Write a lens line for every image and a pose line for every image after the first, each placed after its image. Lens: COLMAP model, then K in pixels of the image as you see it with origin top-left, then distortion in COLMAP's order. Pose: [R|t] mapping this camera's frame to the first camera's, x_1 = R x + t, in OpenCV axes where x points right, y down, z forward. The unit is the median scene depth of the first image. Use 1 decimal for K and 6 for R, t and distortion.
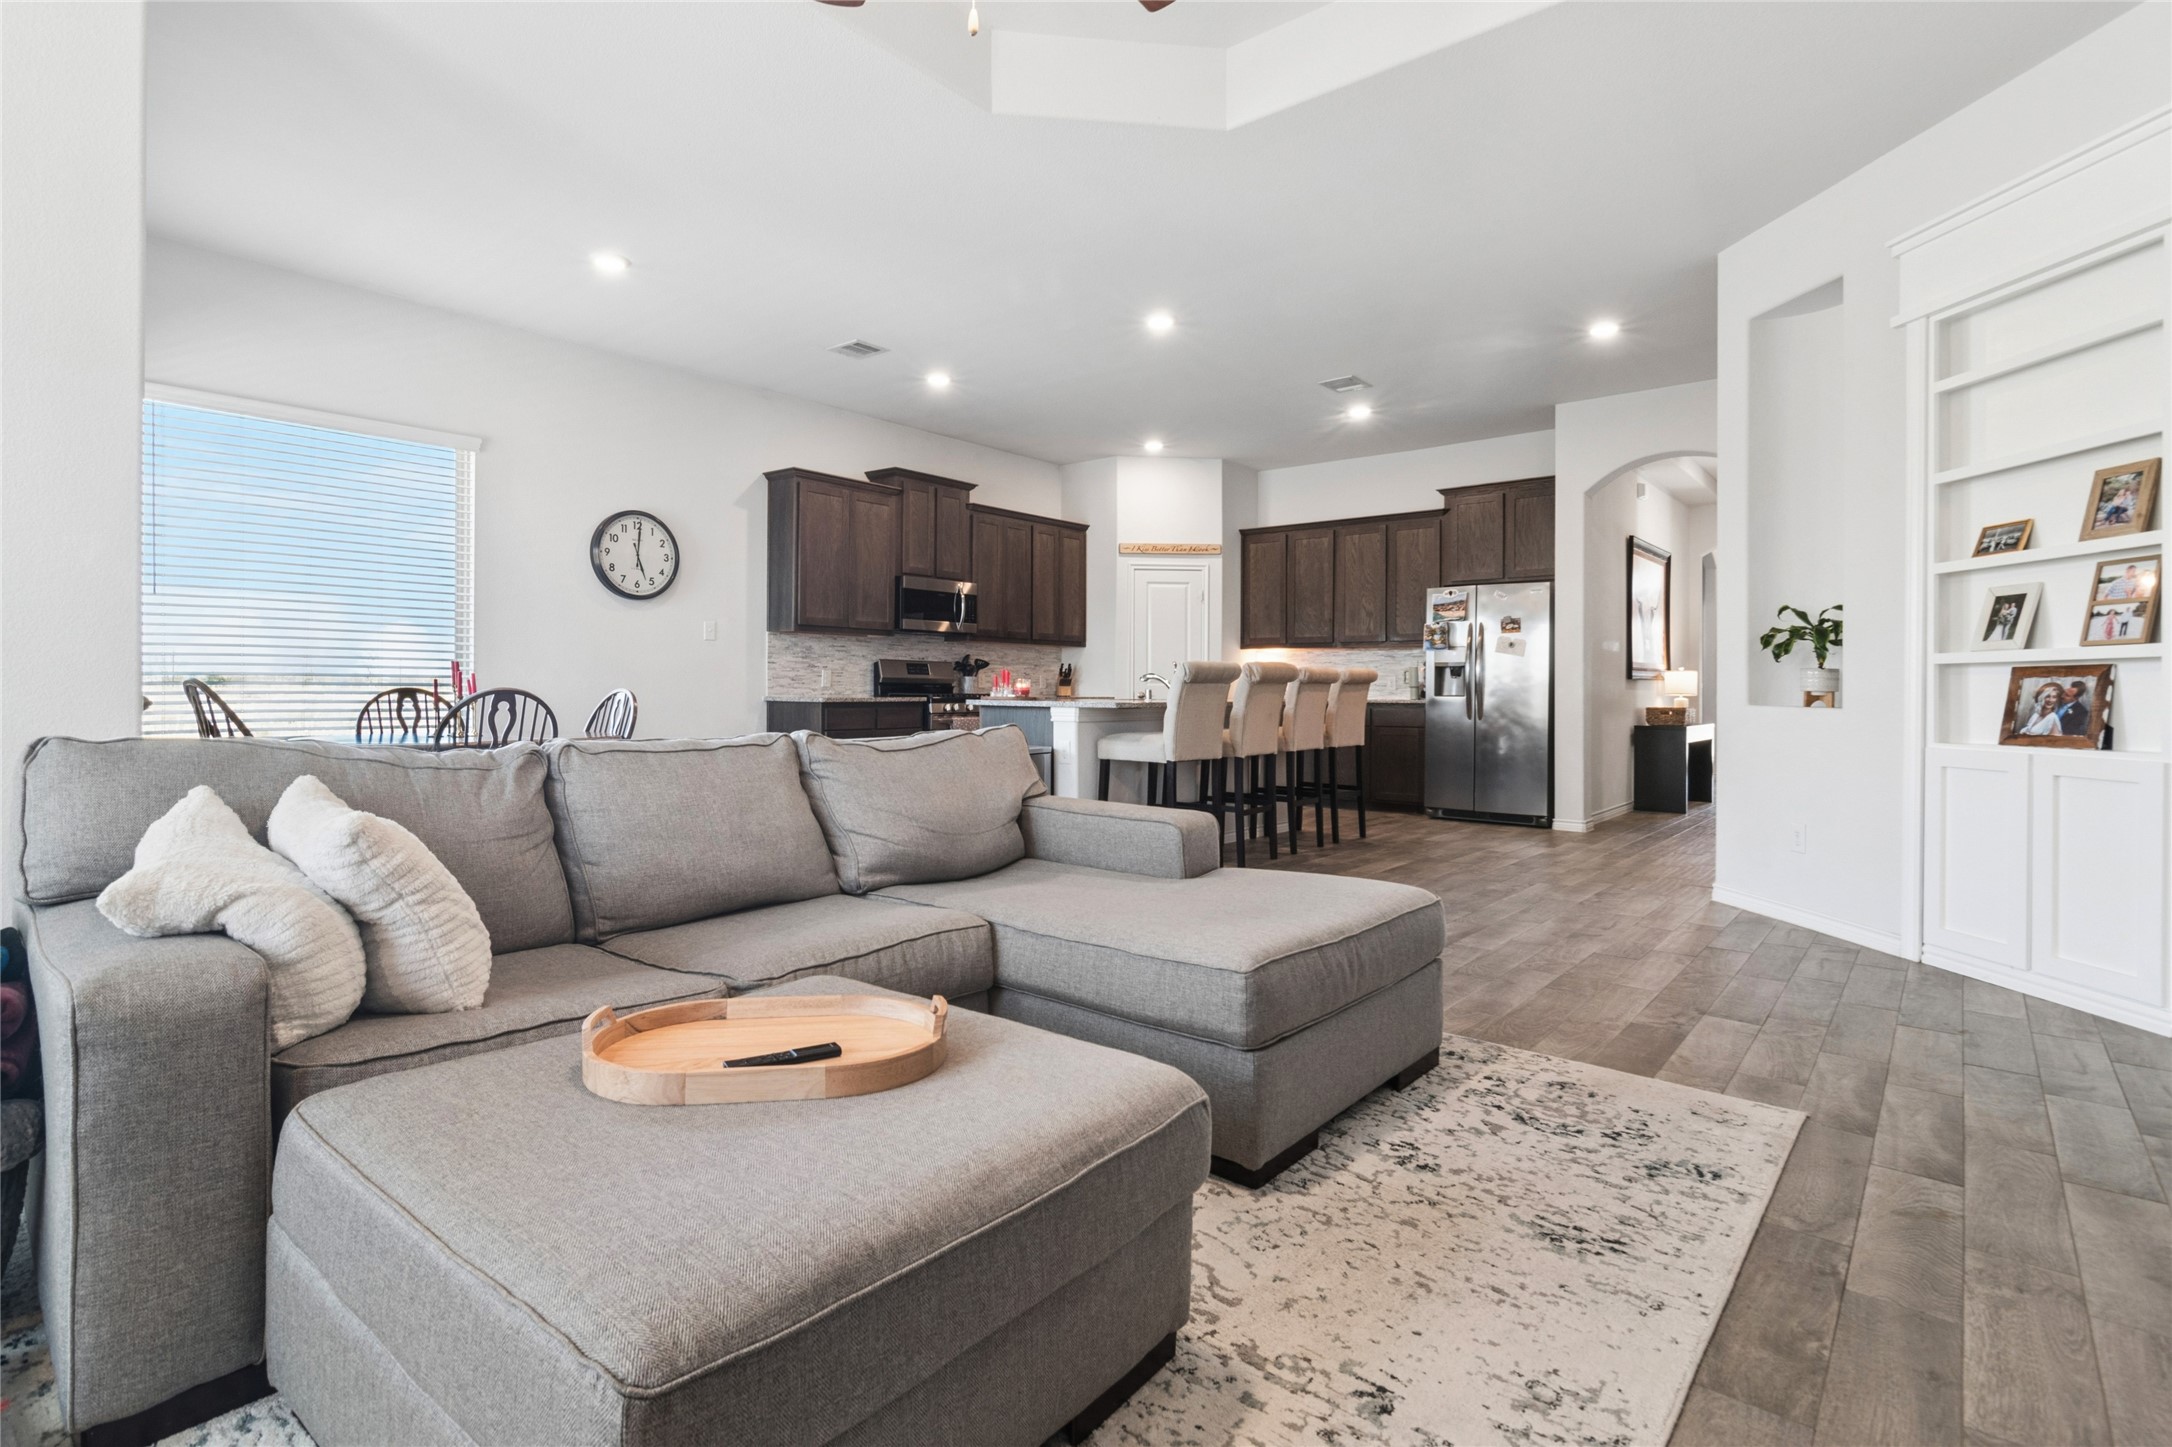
lens RADIAL K [[1062.7, 0, 1103.1], [0, 1062.7, 689.1], [0, 0, 1]] dist [-0.003582, 0.000115]
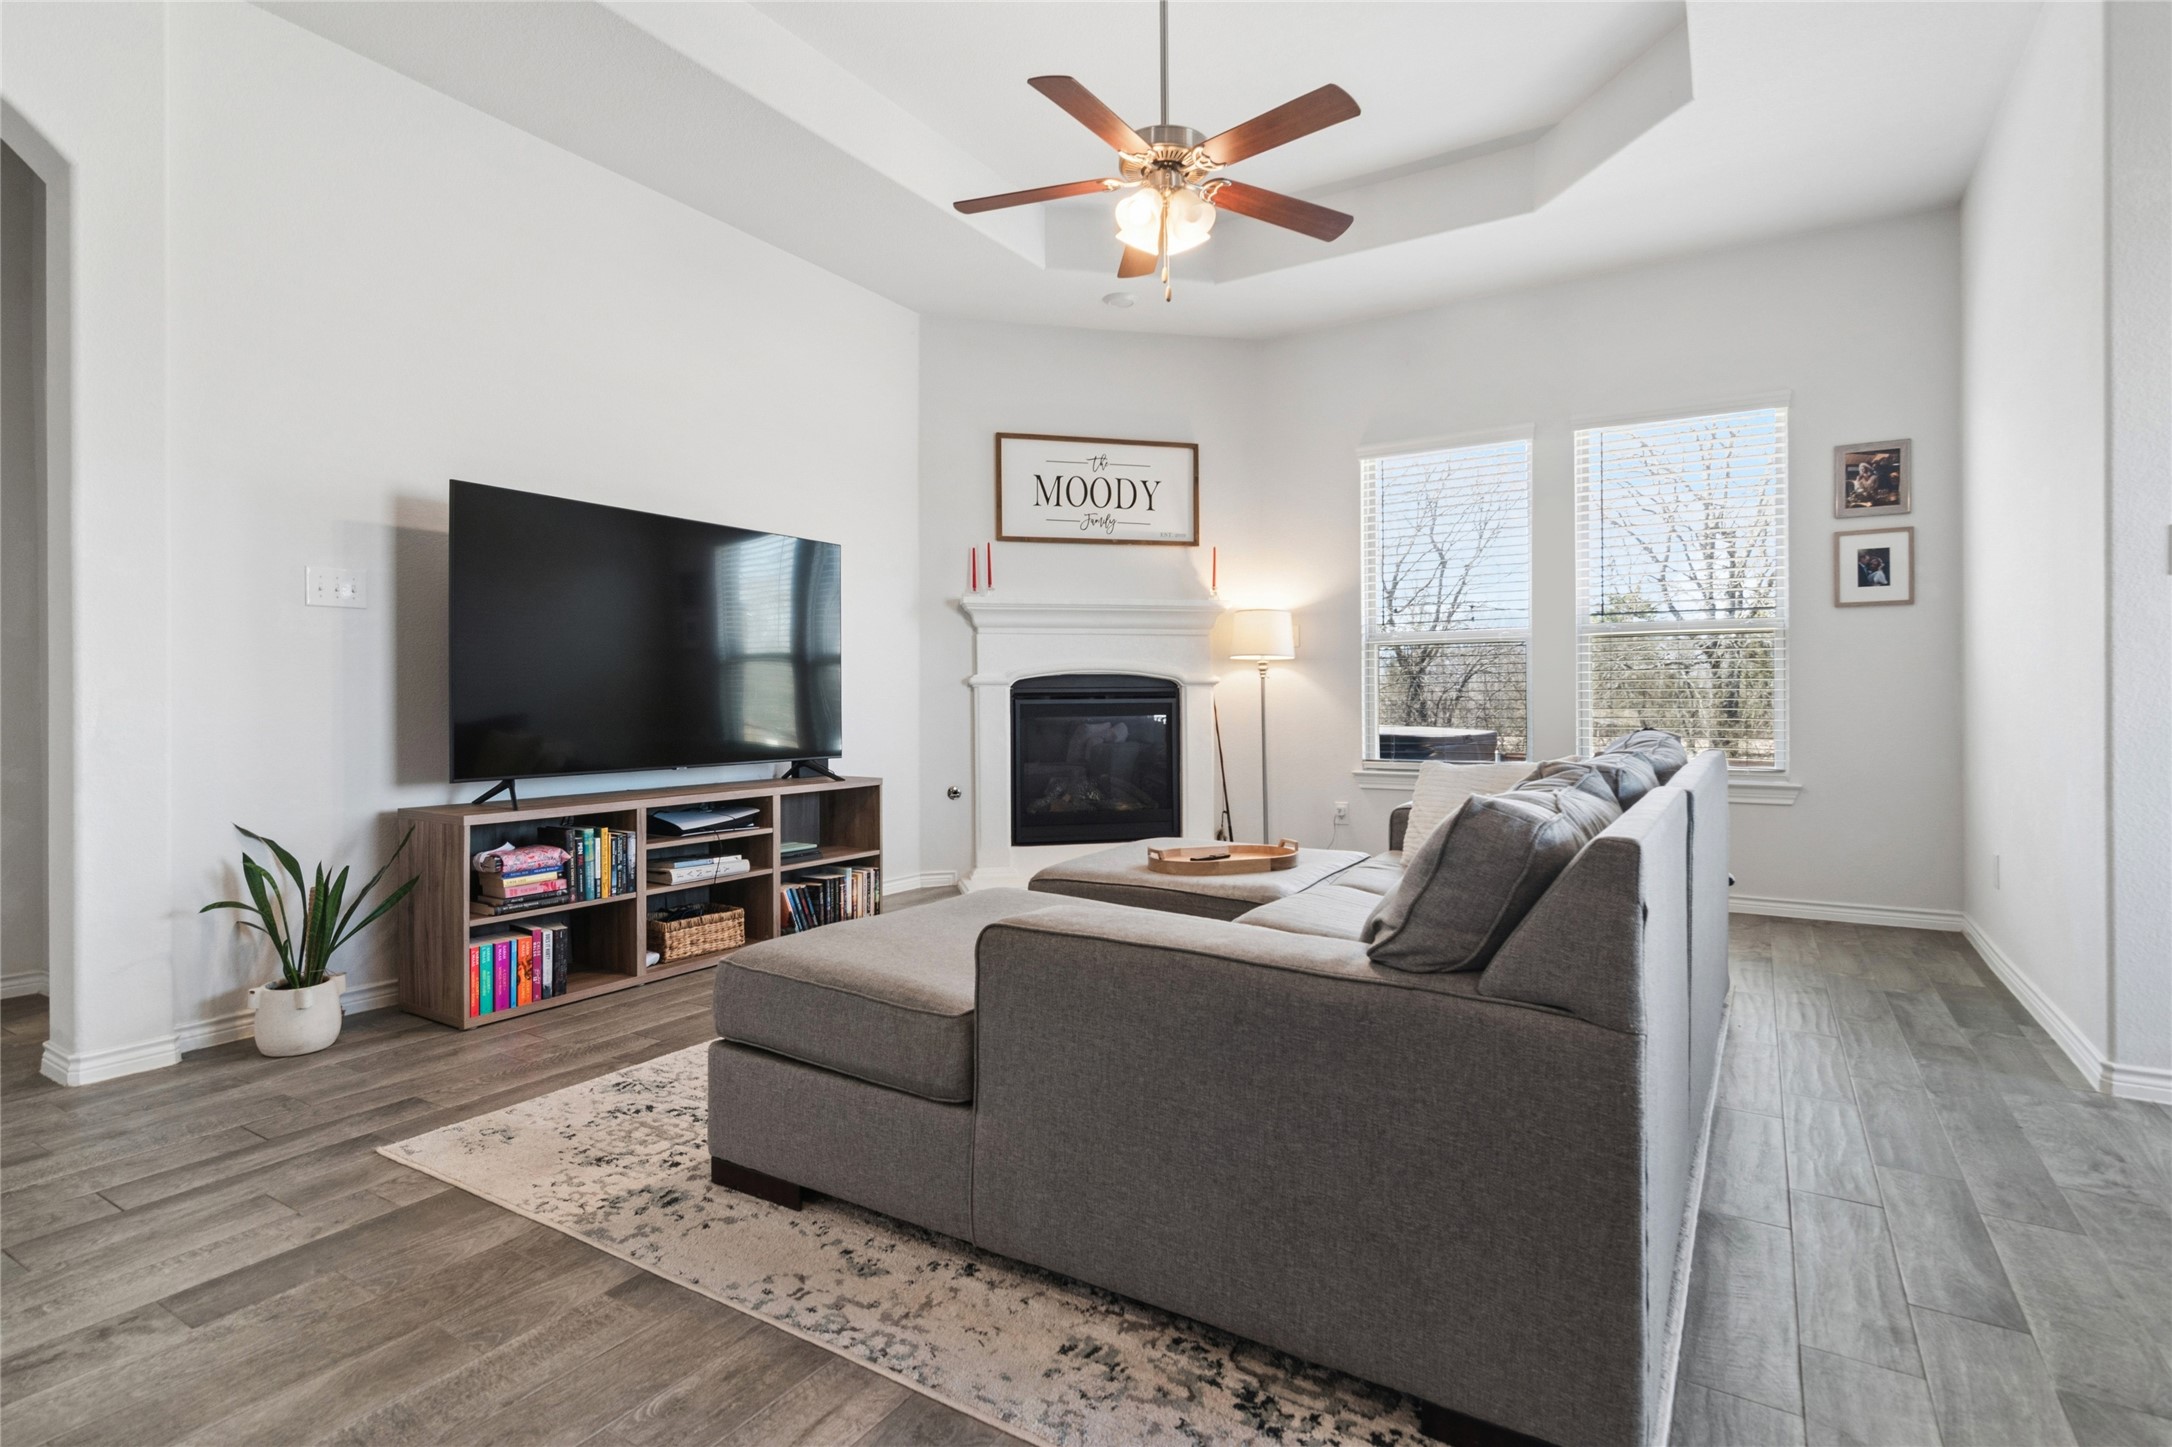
lens RADIAL K [[1064.7, 0, 1094.7], [0, 1064.7, 697.0], [0, 0, 1]] dist [-0.001927, 0.001166]
pose [[-0.992240, -0.004369, -0.124263, 0.057798], [-0.004436, 0.999990, 0.000257, -0.001650], [0.124261, 0.000806, -0.992249, 0.771171]]
